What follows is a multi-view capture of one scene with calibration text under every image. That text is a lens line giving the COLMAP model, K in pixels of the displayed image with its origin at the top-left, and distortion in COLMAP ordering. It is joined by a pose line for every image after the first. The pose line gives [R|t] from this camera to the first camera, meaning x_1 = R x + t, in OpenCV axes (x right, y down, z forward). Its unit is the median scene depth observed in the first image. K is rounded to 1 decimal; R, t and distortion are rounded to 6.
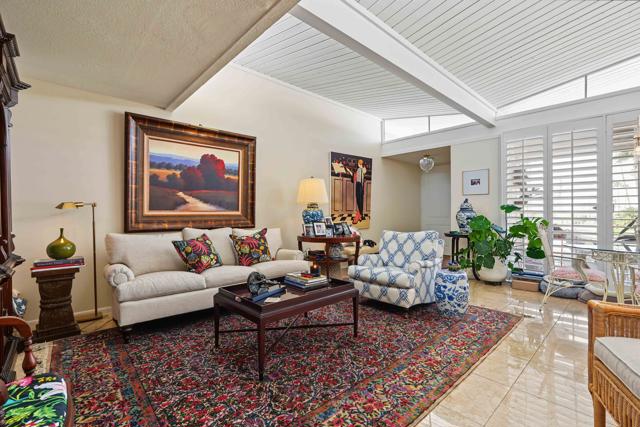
lens RADIAL K [[291.3, 0, 318.5], [0, 291.3, 211.5], [0, 0, 1]] dist [-0.016569, 0.003938]
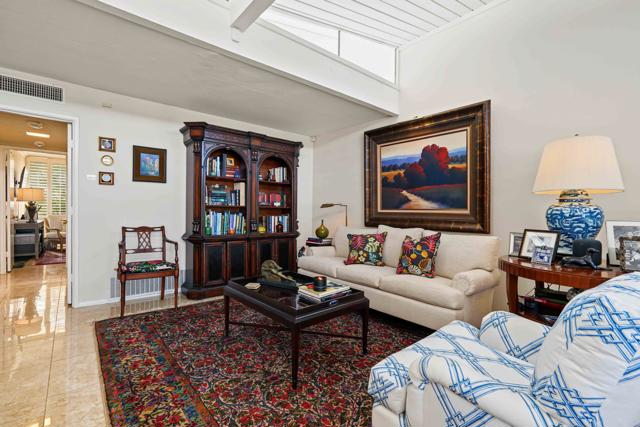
lens RADIAL K [[291.3, 0, 316.6], [0, 291.3, 211.1], [0, 0, 1]] dist [-0.016569, 0.003938]
pose [[-0.031375, -0.001111, -0.999507, 0.550129], [-0.008474, 0.999964, -0.000846, 0.008332], [0.999472, 0.008443, -0.031383, 0.723989]]
